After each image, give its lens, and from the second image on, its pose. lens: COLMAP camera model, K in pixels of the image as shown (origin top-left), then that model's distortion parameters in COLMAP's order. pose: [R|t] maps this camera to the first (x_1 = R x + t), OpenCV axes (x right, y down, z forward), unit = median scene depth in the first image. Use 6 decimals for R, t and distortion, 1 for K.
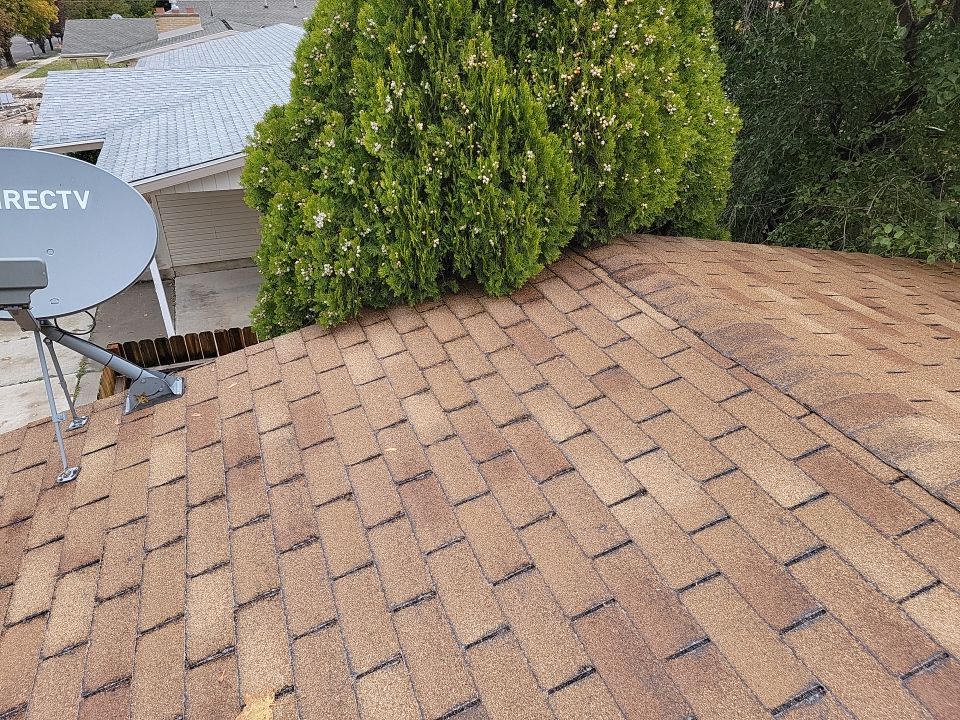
lens RADIAL K [[659.8, 0, 473.7], [0, 659.8, 365.9], [0, 0, 1]] dist [0.091096, -0.076734]
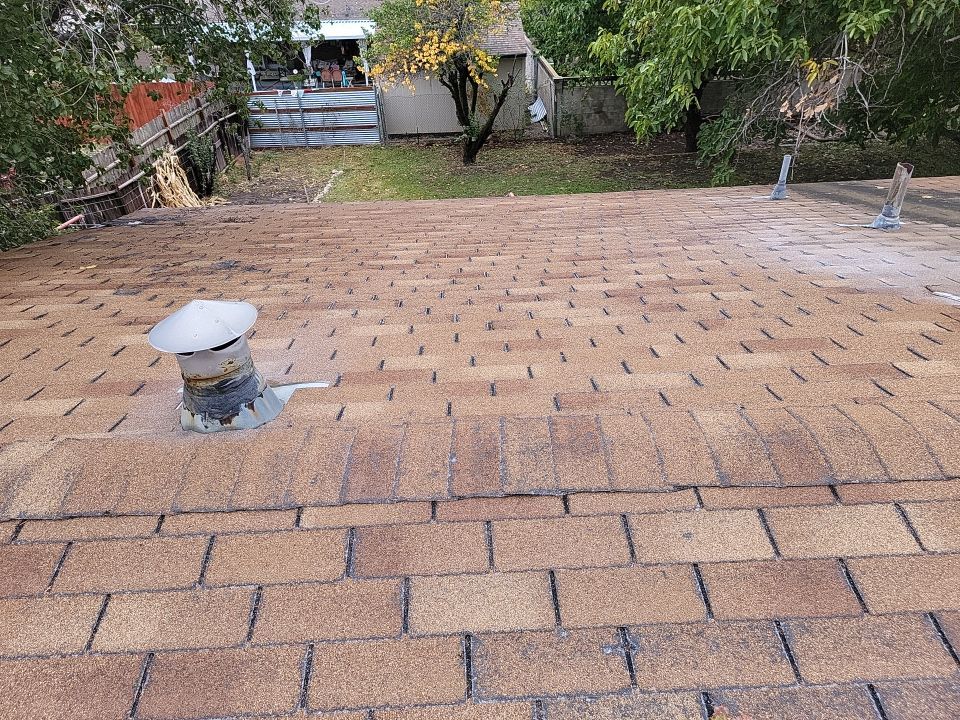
lens RADIAL K [[659.8, 0, 477.2], [0, 659.8, 360.5], [0, 0, 1]] dist [0.091096, -0.076734]
pose [[0.317040, -0.508135, 0.800803, 0.155413], [0.493767, 0.809338, 0.318067, 0.003114], [-0.809740, 0.294570, 0.507493, 0.000638]]
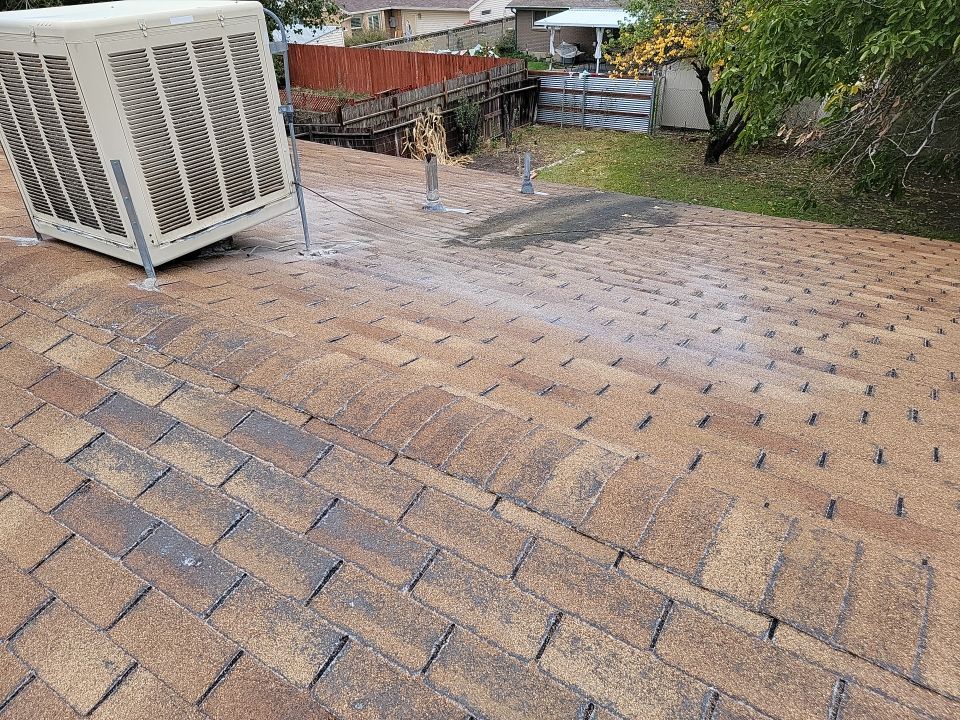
lens RADIAL K [[659.8, 0, 473.5], [0, 659.8, 356.7], [0, 0, 1]] dist [0.091096, -0.076734]
pose [[0.805665, -0.325105, 0.495188, 0.986549], [0.312689, 0.943392, 0.110622, 1.003304], [-0.503120, 0.065715, 0.861714, -1.773850]]
